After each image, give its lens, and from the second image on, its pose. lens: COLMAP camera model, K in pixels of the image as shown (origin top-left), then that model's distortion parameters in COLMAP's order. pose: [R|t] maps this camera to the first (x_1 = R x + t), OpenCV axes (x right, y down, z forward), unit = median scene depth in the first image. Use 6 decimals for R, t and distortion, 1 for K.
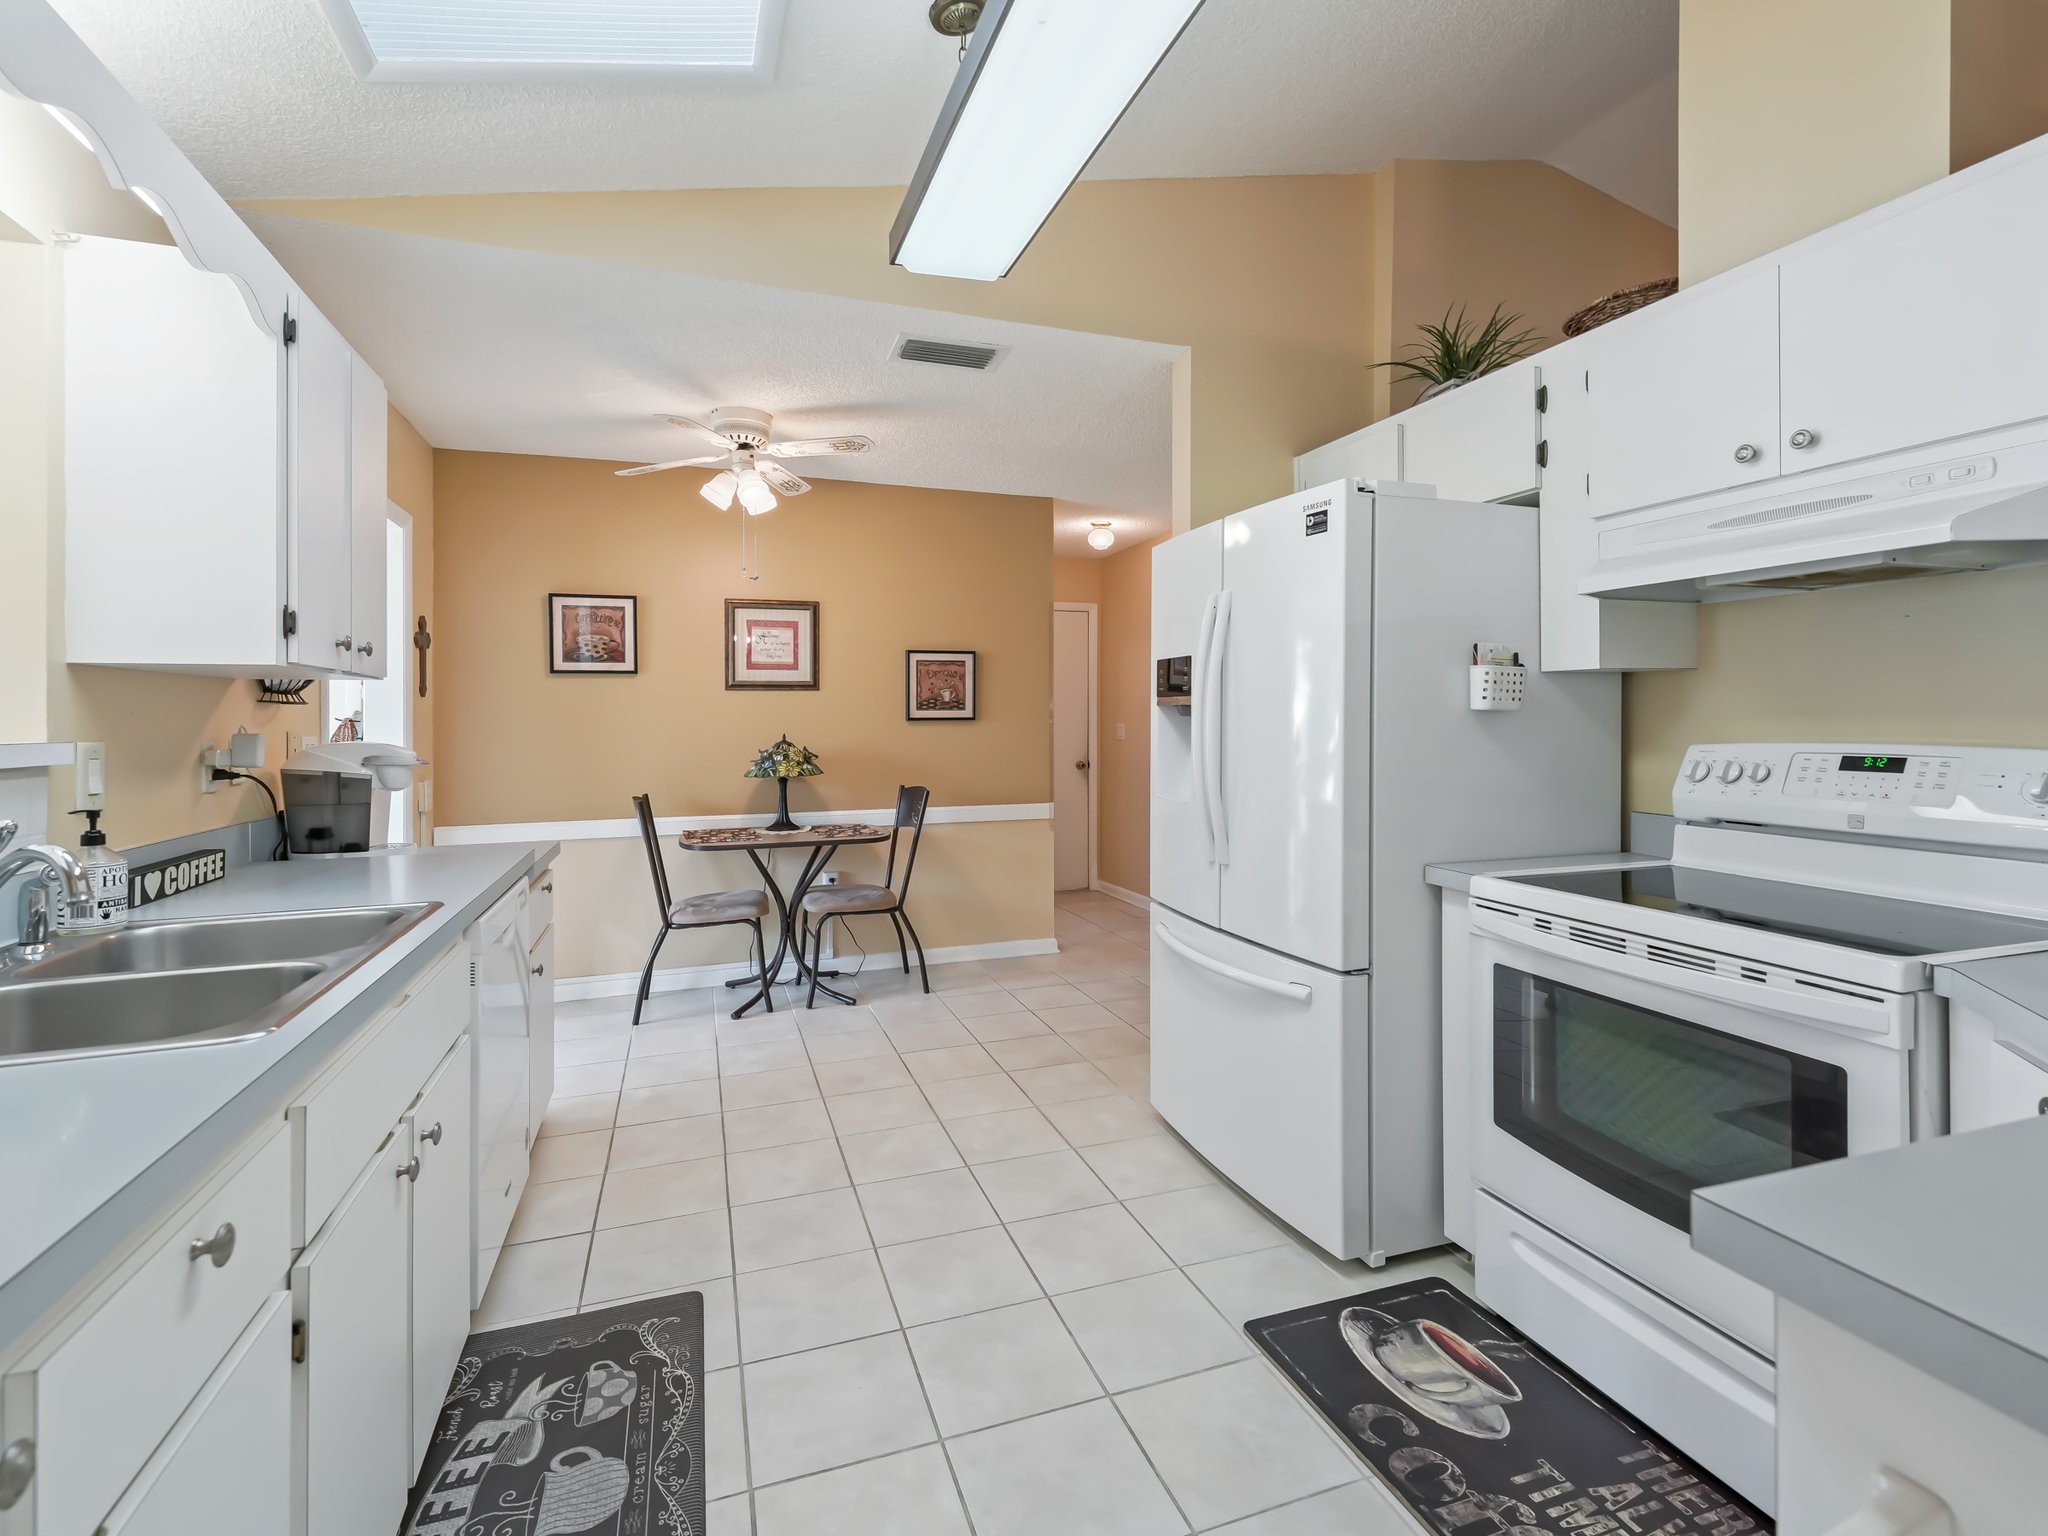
lens RADIAL K [[940.0, 0, 1066.4], [0, 940.0, 711.2], [0, 0, 1]] dist [0.006375, -0.002533]
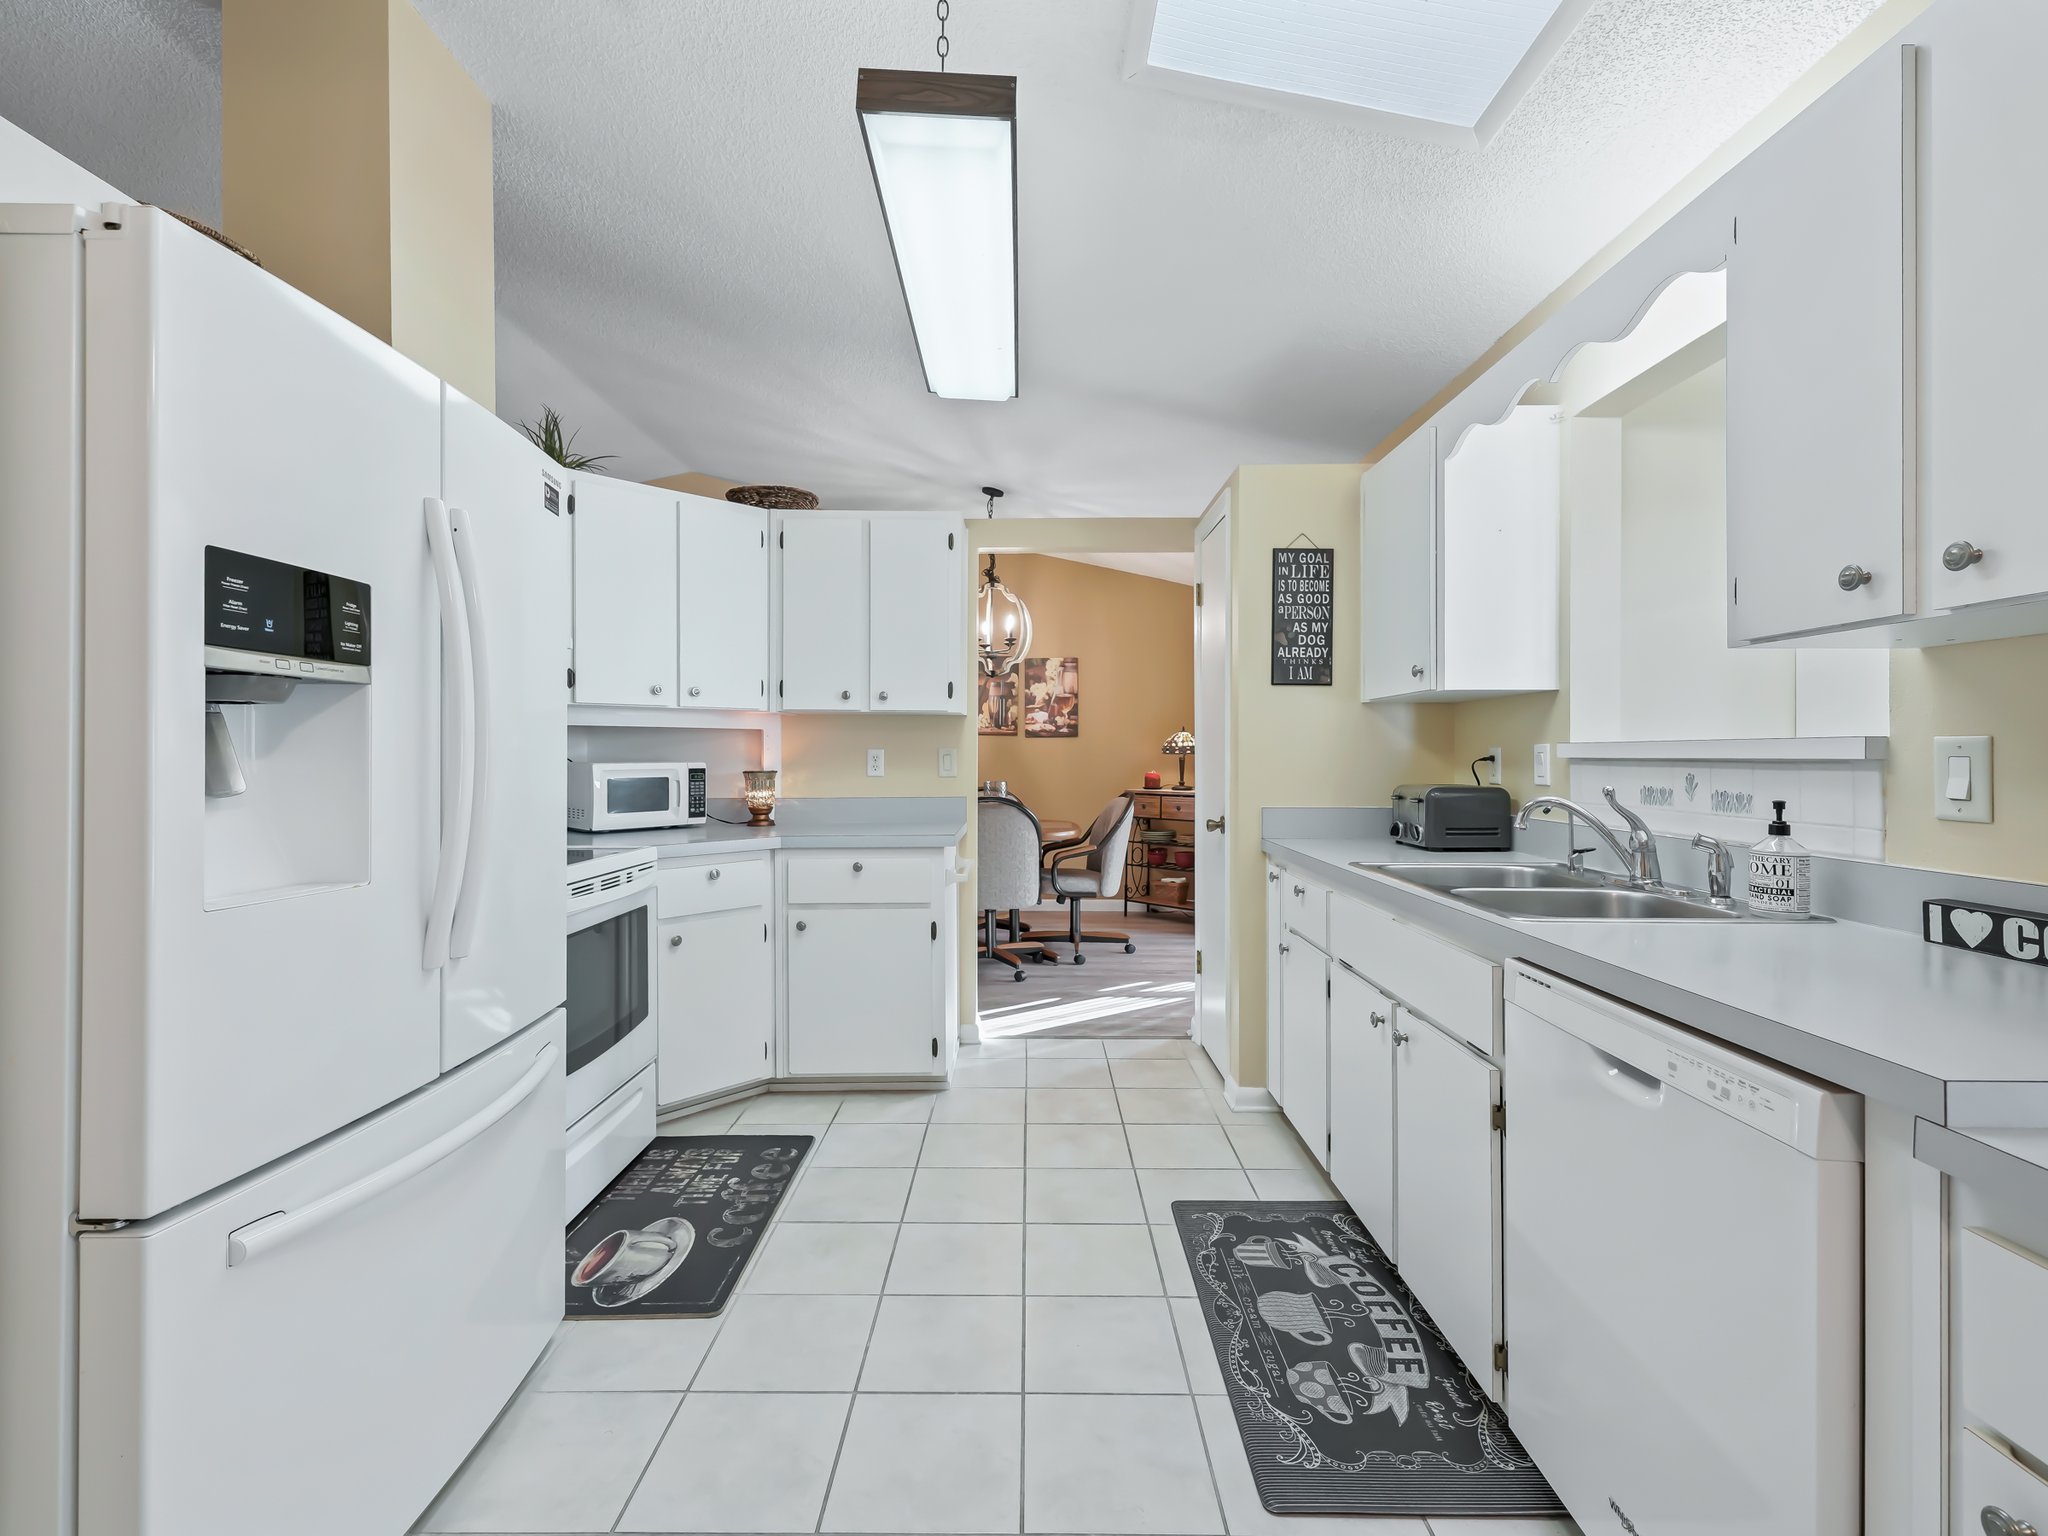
lens RADIAL K [[940.0, 0, 1023.4], [0, 940.0, 760.4], [0, 0, 1]] dist [0.006375, -0.002533]
pose [[-0.925815, 0.004052, 0.377956, -0.587541], [0.001216, 0.999969, -0.007740, 0.059546], [-0.377976, -0.006706, -0.925791, 2.083744]]
